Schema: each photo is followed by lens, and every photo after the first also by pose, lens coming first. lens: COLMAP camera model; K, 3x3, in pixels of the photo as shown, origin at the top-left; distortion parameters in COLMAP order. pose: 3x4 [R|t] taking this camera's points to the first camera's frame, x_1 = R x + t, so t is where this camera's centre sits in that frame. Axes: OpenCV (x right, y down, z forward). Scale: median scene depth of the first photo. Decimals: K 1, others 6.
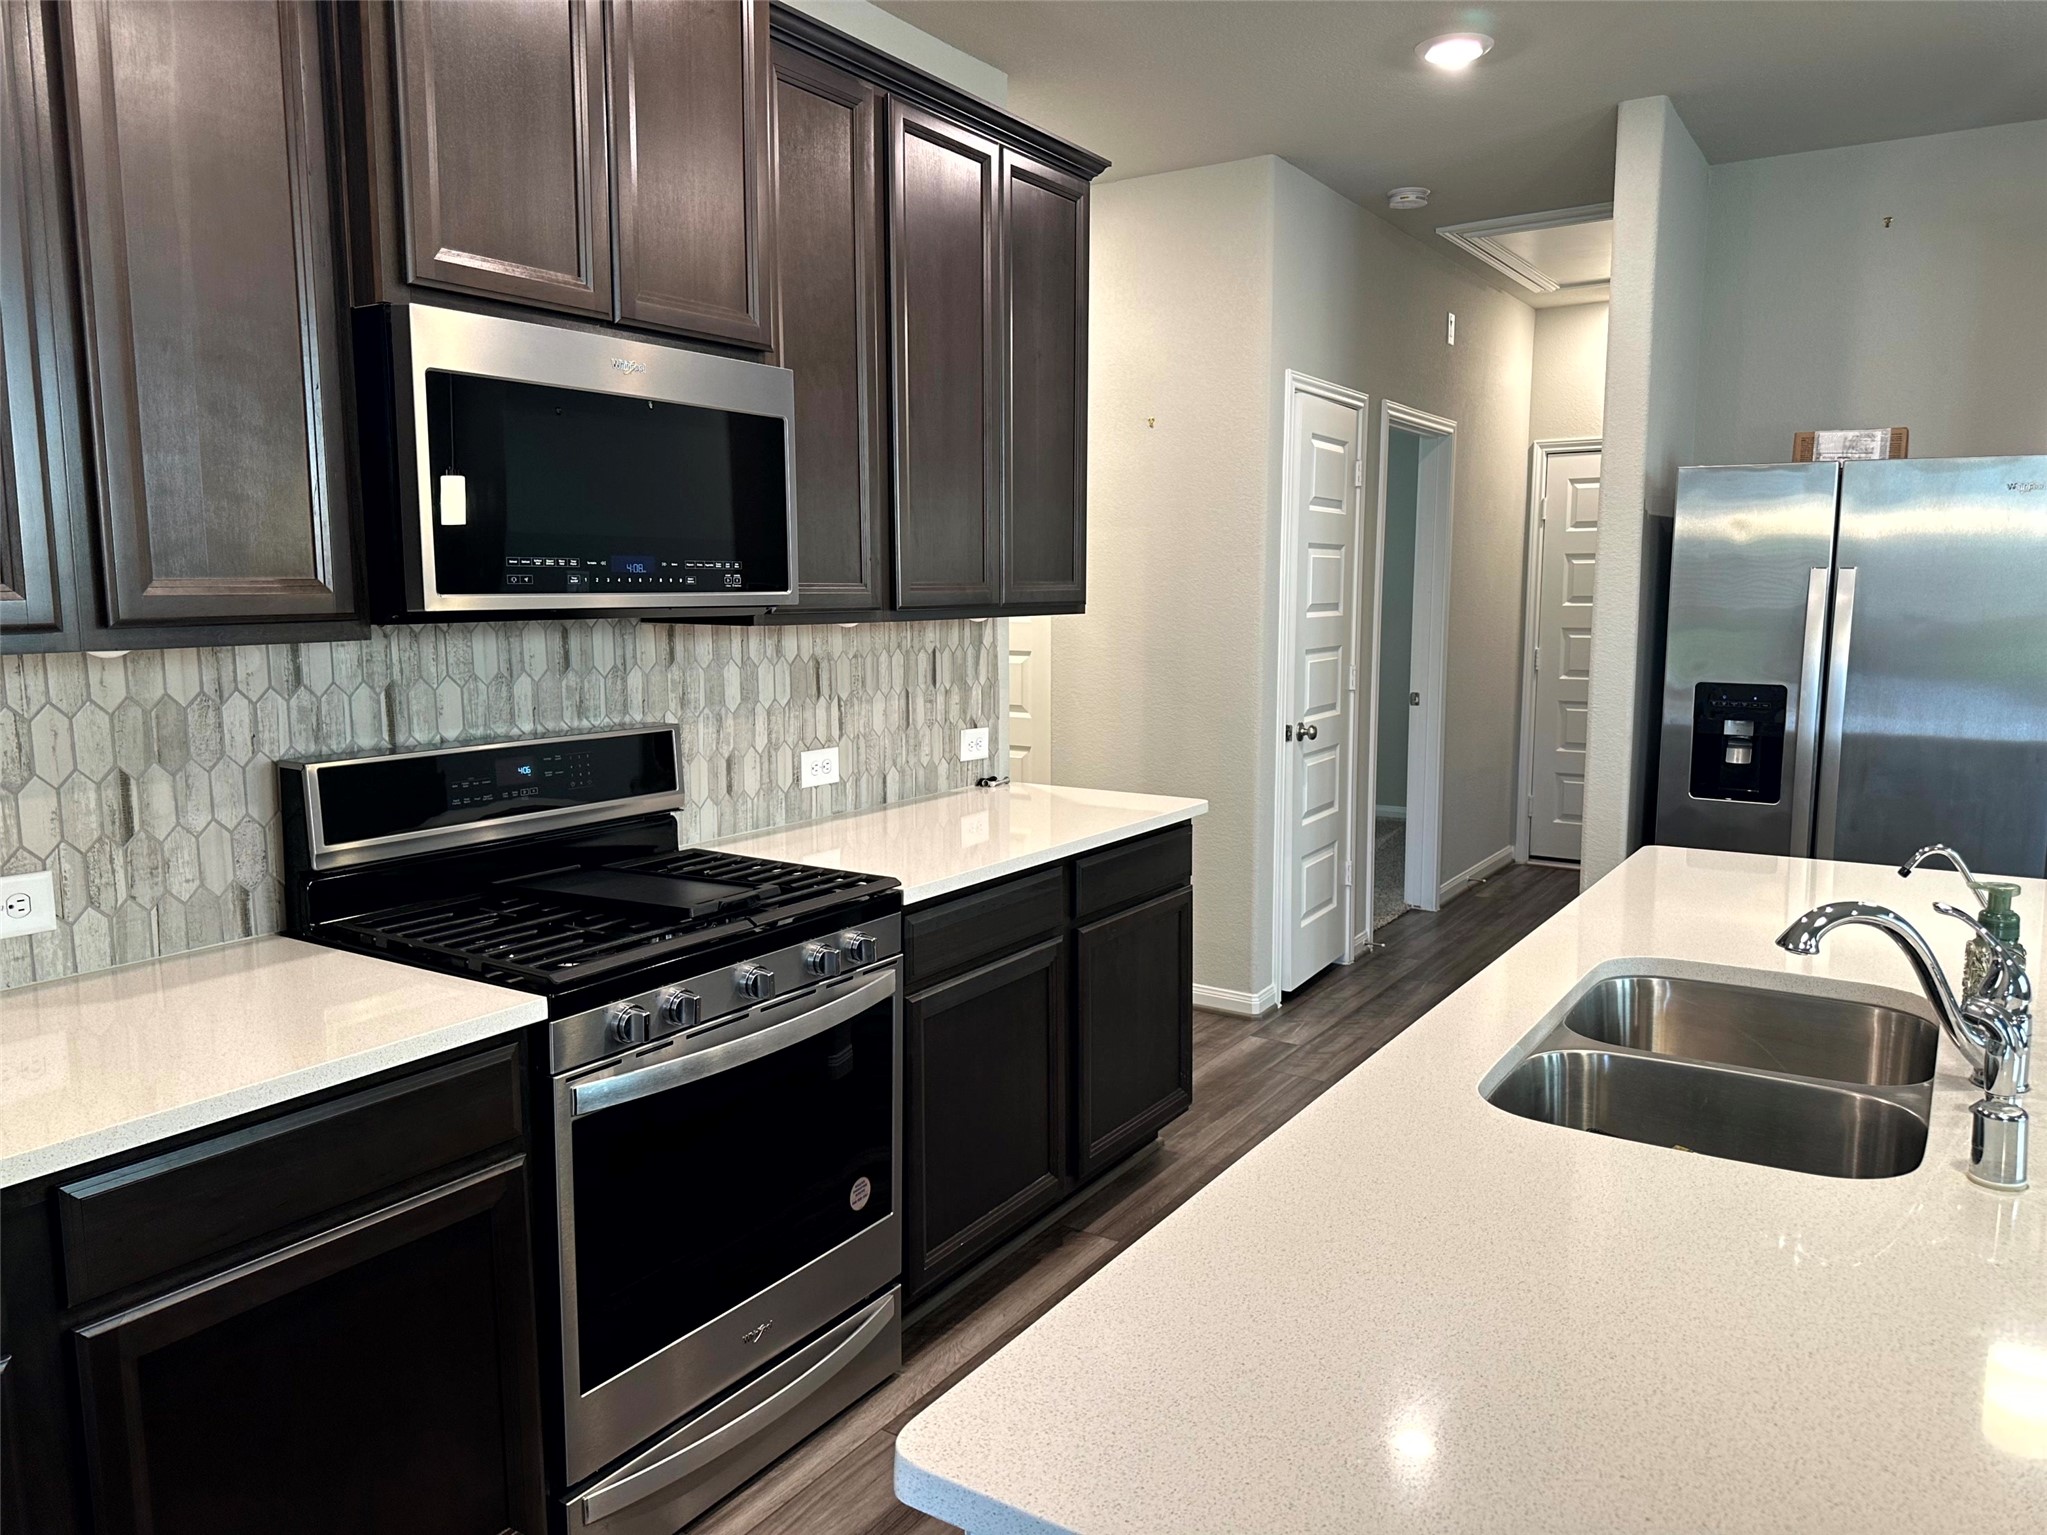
lens RADIAL K [[1446.1, 0, 1016.7], [0, 1446.1, 782.7], [0, 0, 1]] dist [0.057926, -0.069793]
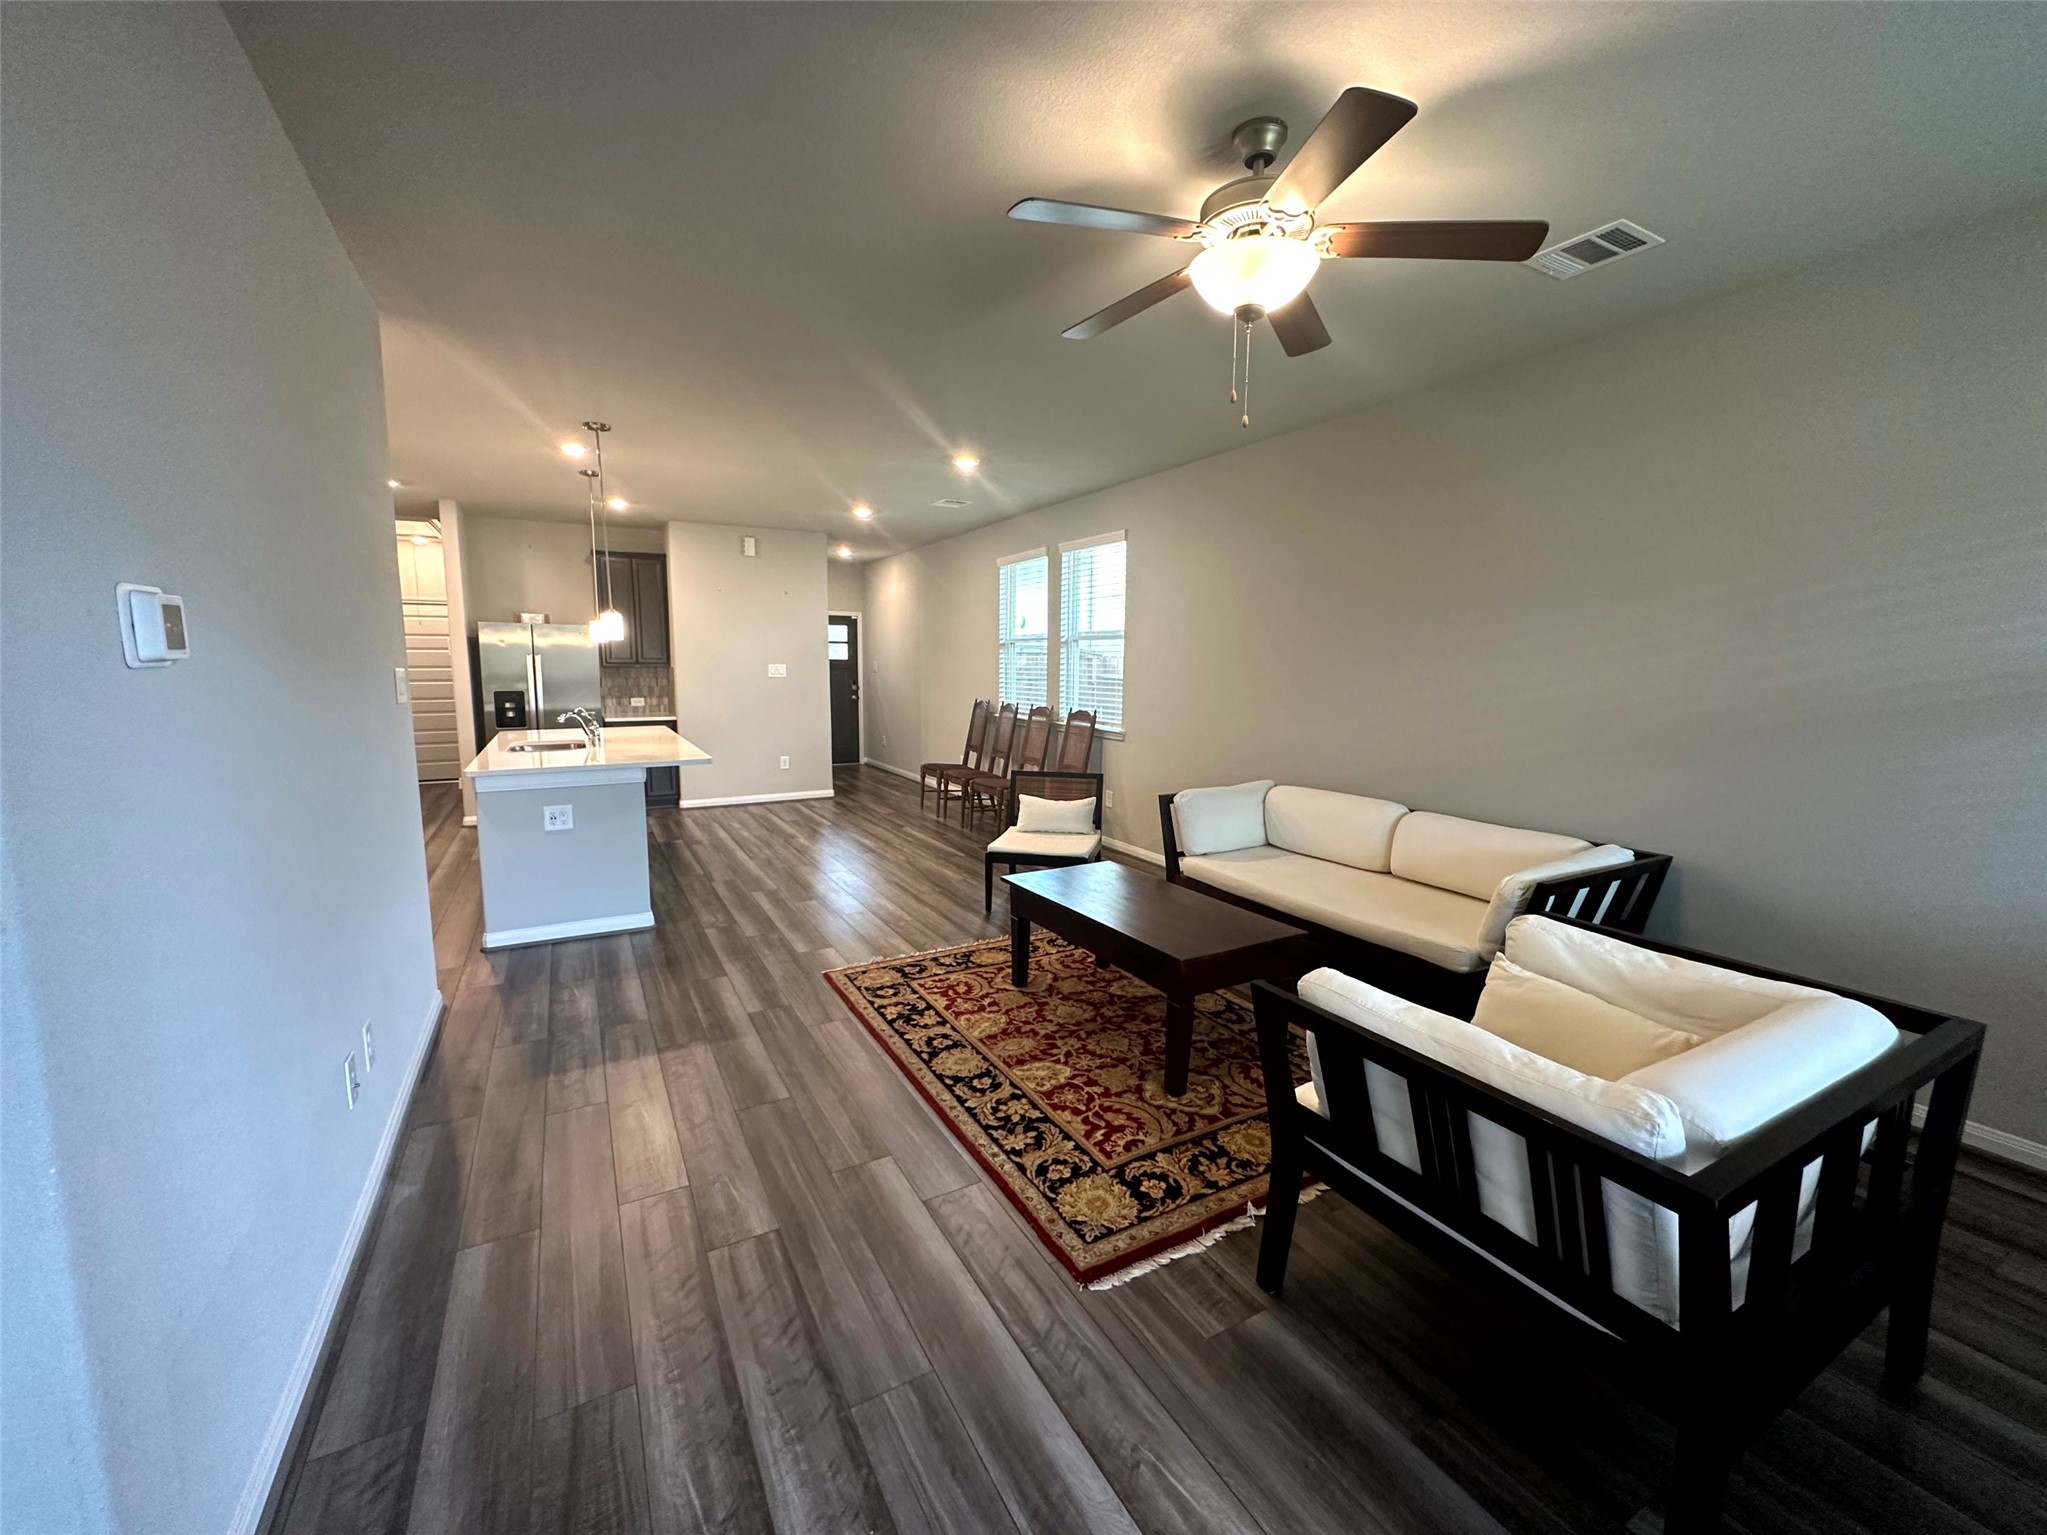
lens RADIAL K [[817.2, 0, 1025.9], [0, 817.2, 759.8], [0, 0, 1]] dist [-0.006925, 0.001116]
pose [[0.458747, -0.098457, 0.883096, -0.640400], [0.112516, 0.992279, 0.052181, 0.128969], [-0.881415, 0.075425, 0.466283, -0.909583]]
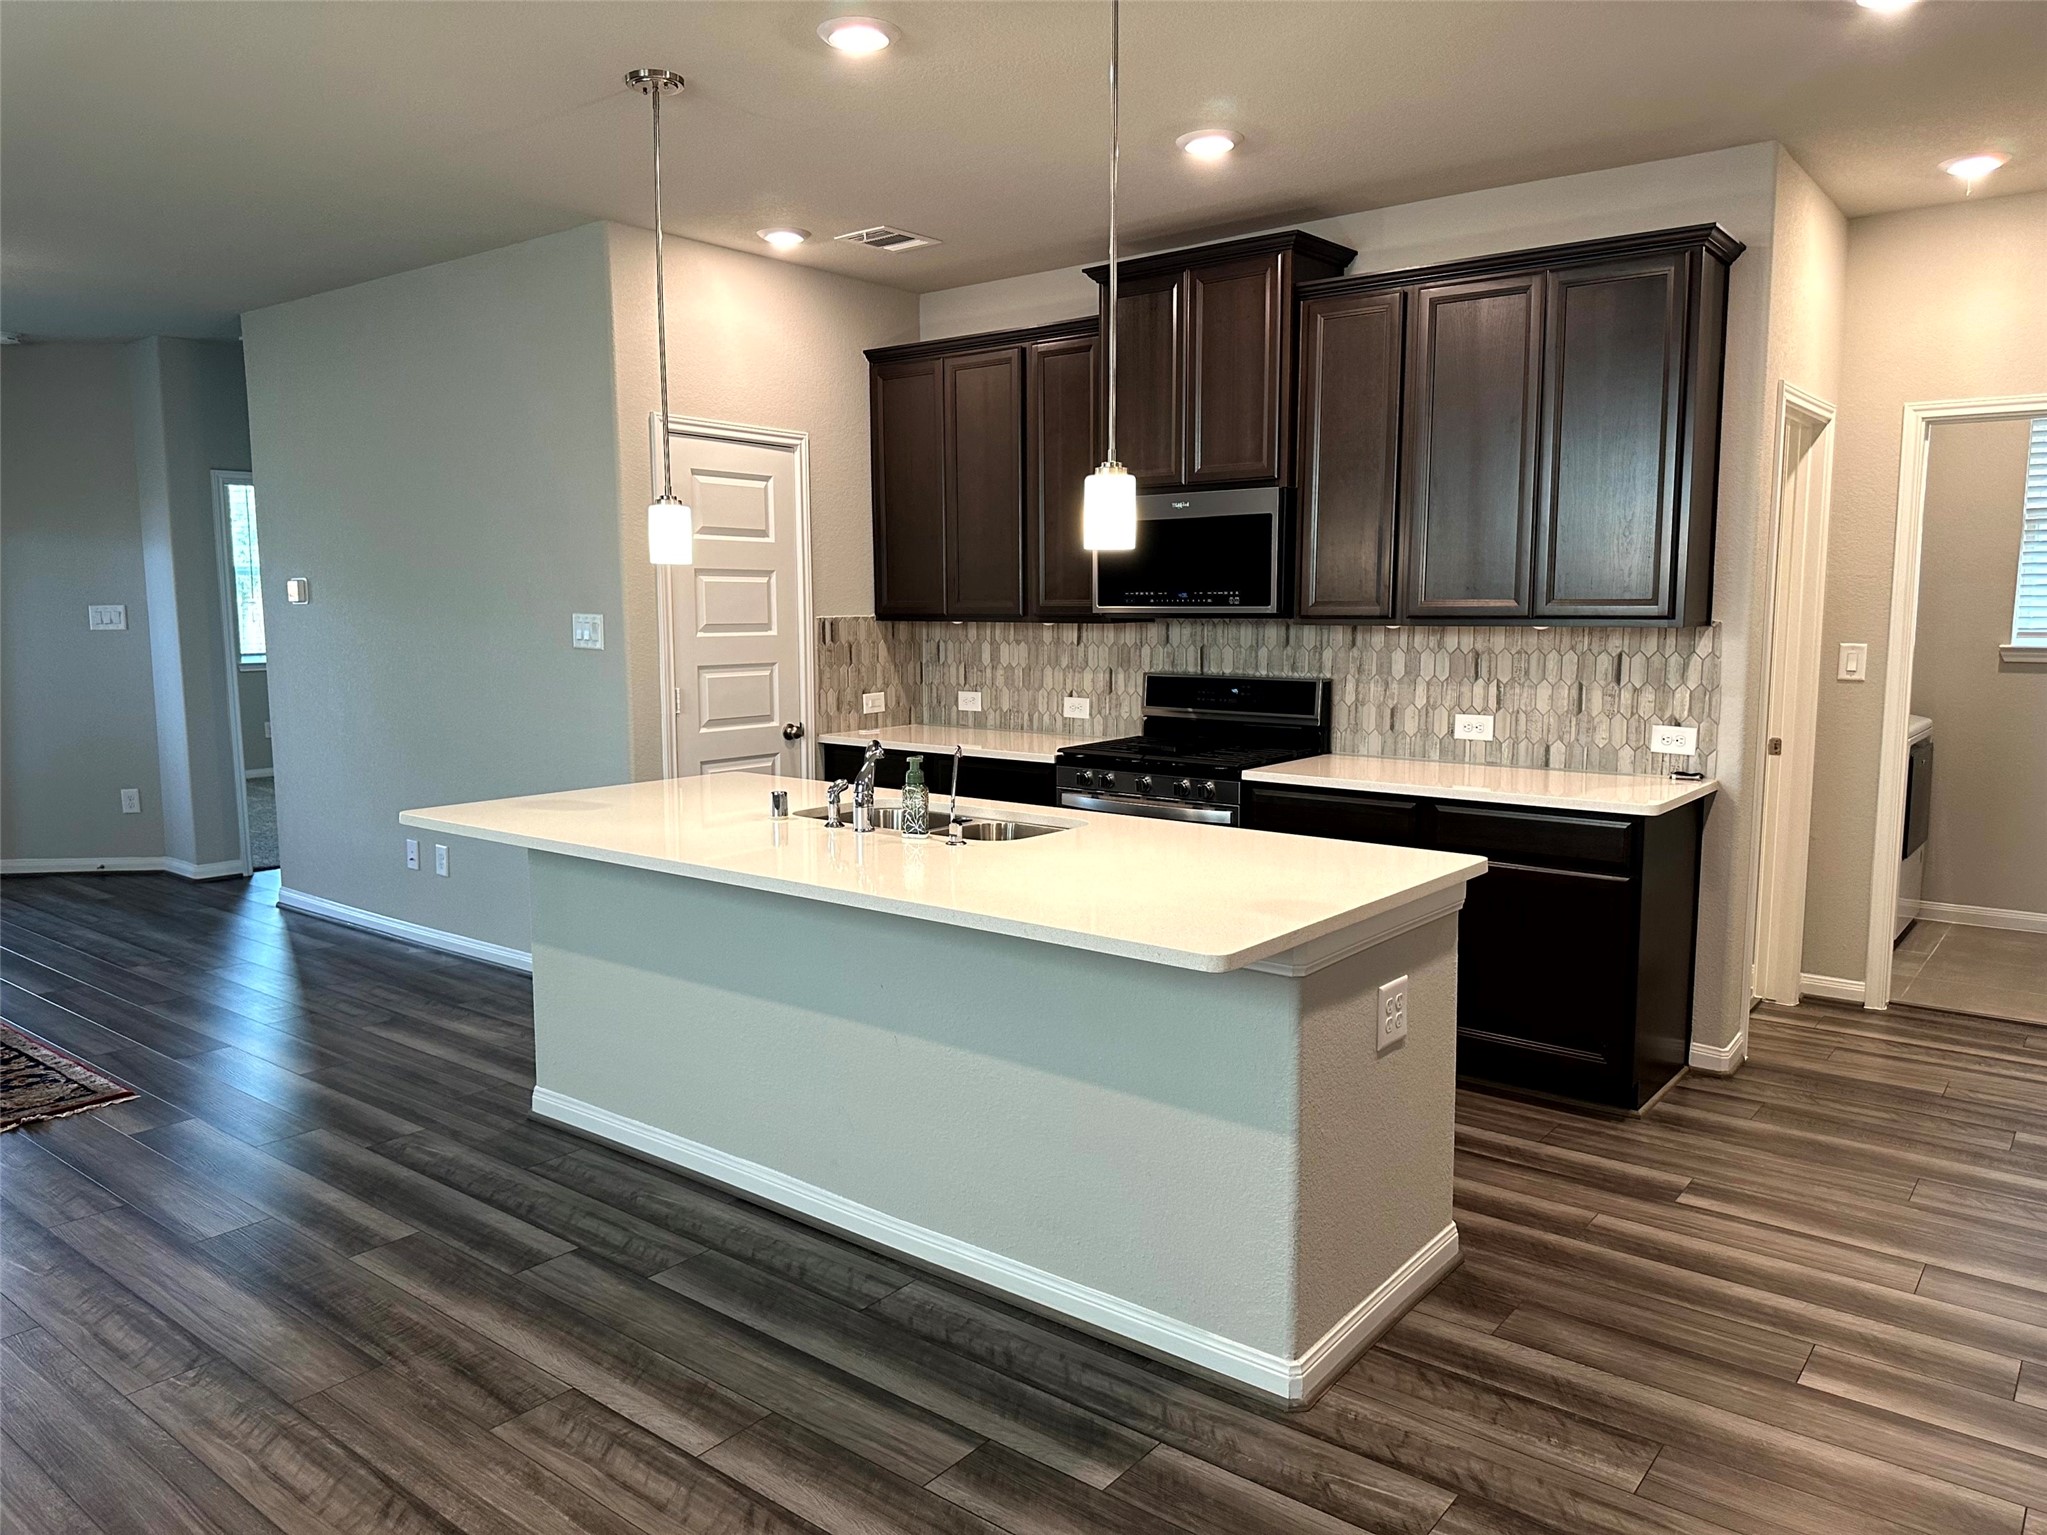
lens RADIAL K [[1446.1, 0, 1024.9], [0, 1446.1, 766.3], [0, 0, 1]] dist [0.057926, -0.069793]
pose [[-0.089837, 0.120707, -0.988615, 1.256853], [-0.132876, 0.982302, 0.132011, -0.097514], [0.987053, 0.143222, -0.072208, 0.622528]]
